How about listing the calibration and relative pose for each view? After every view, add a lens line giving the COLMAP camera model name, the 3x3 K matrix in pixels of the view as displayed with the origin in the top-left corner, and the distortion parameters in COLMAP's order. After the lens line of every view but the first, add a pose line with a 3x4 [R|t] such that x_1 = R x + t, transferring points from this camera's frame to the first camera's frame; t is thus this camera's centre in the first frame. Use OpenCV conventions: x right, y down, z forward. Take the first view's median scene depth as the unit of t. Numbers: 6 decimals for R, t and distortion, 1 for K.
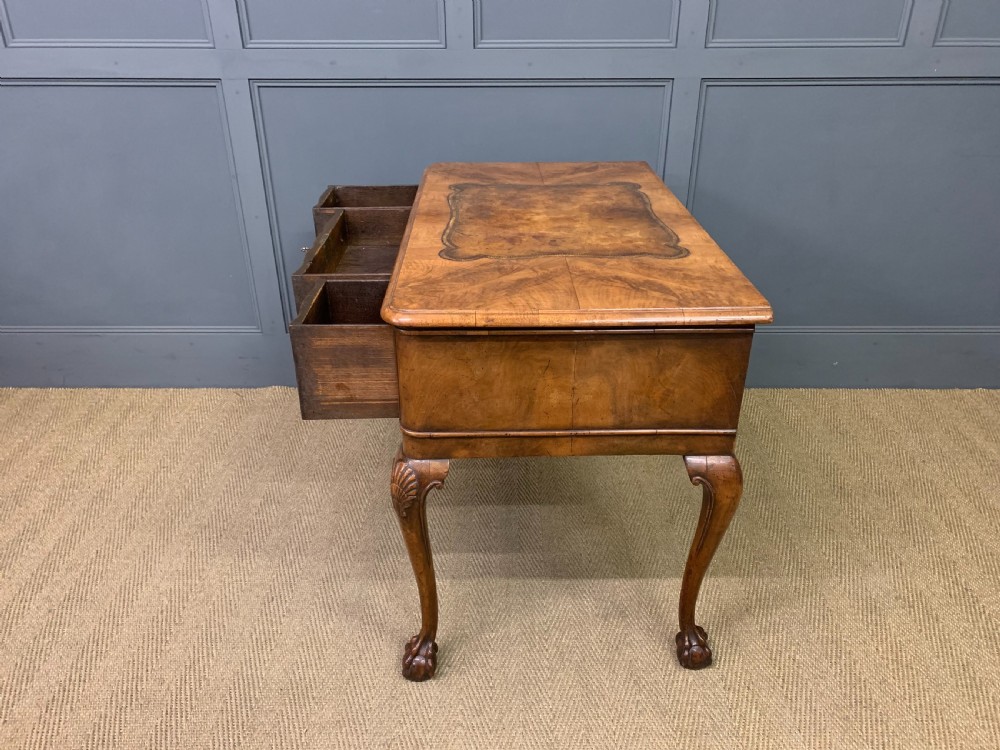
lens RADIAL K [[766.1, 0, 504.0], [0, 766.1, 386.3], [0, 0, 1]] dist [0.011651, 0.003343]
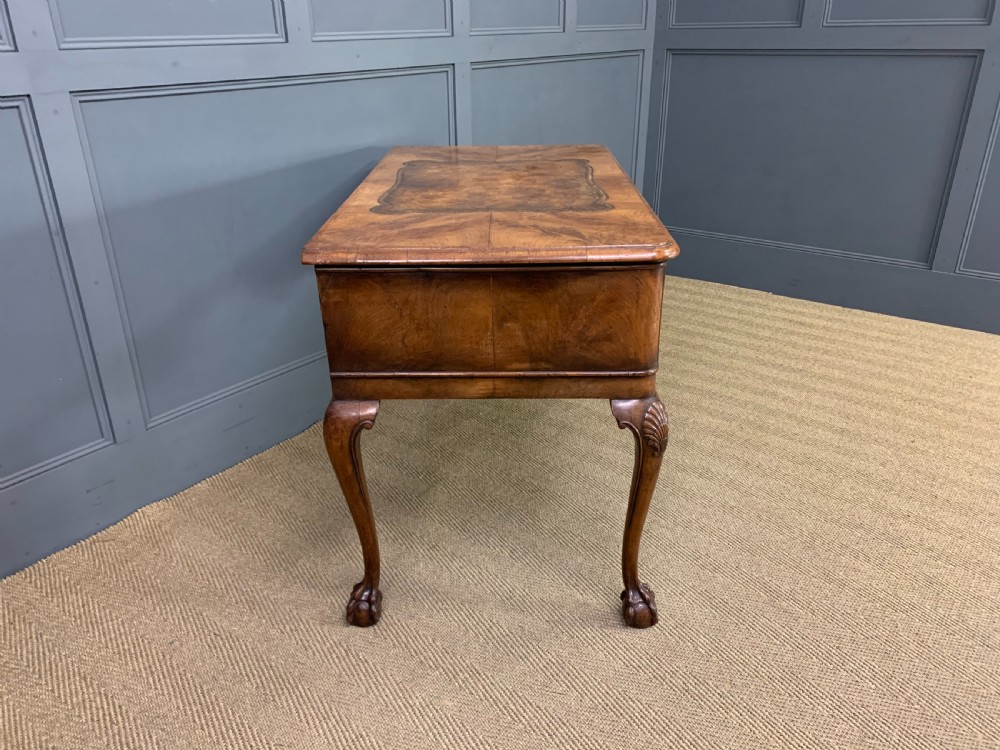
lens RADIAL K [[760.2, 0, 504.8], [0, 760.2, 379.1], [0, 0, 1]] dist [0.046997, -0.041179]
pose [[0.607946, -0.343025, 0.716055, -0.752408], [0.384922, 0.916121, 0.112058, -0.084633], [-0.694432, 0.207500, 0.688990, 0.301790]]
